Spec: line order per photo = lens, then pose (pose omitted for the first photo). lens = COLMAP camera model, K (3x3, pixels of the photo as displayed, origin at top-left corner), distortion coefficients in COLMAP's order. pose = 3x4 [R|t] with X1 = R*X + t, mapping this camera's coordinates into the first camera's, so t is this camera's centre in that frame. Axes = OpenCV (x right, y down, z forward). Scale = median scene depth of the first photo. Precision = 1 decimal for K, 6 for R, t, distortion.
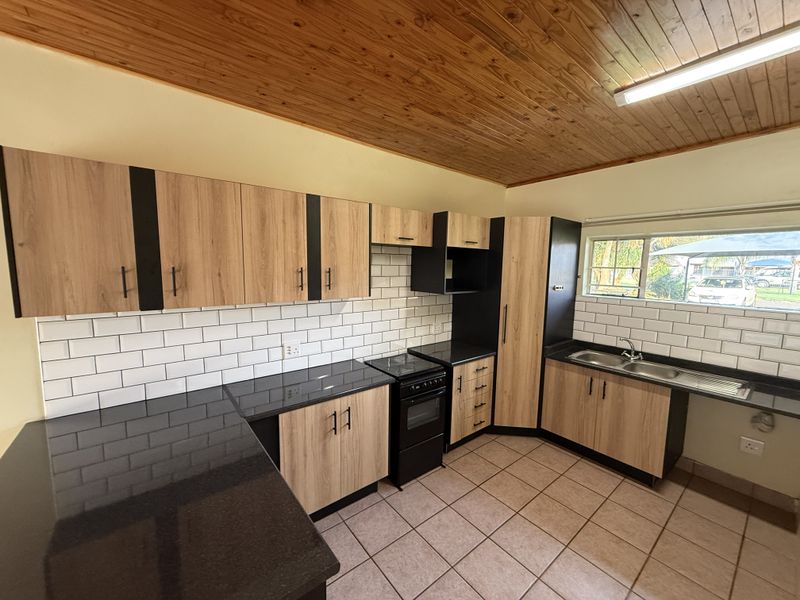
lens RADIAL K [[317.7, 0, 400.0], [0, 317.7, 300.0], [0, 0, 1]] dist [0.000603, 0.000077]
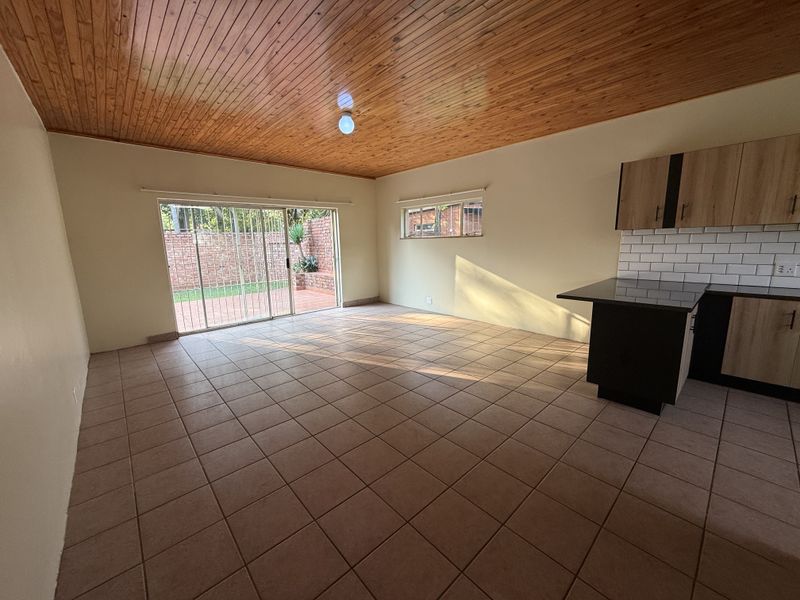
lens RADIAL K [[317.7, 0, 400.0], [0, 317.7, 300.0], [0, 0, 1]] dist [0.000603, 0.000077]
pose [[0.074237, 0.159179, -0.984455, 1.034689], [-0.081491, 0.984845, 0.153097, 0.285314], [0.993905, 0.068859, 0.086084, -0.737615]]
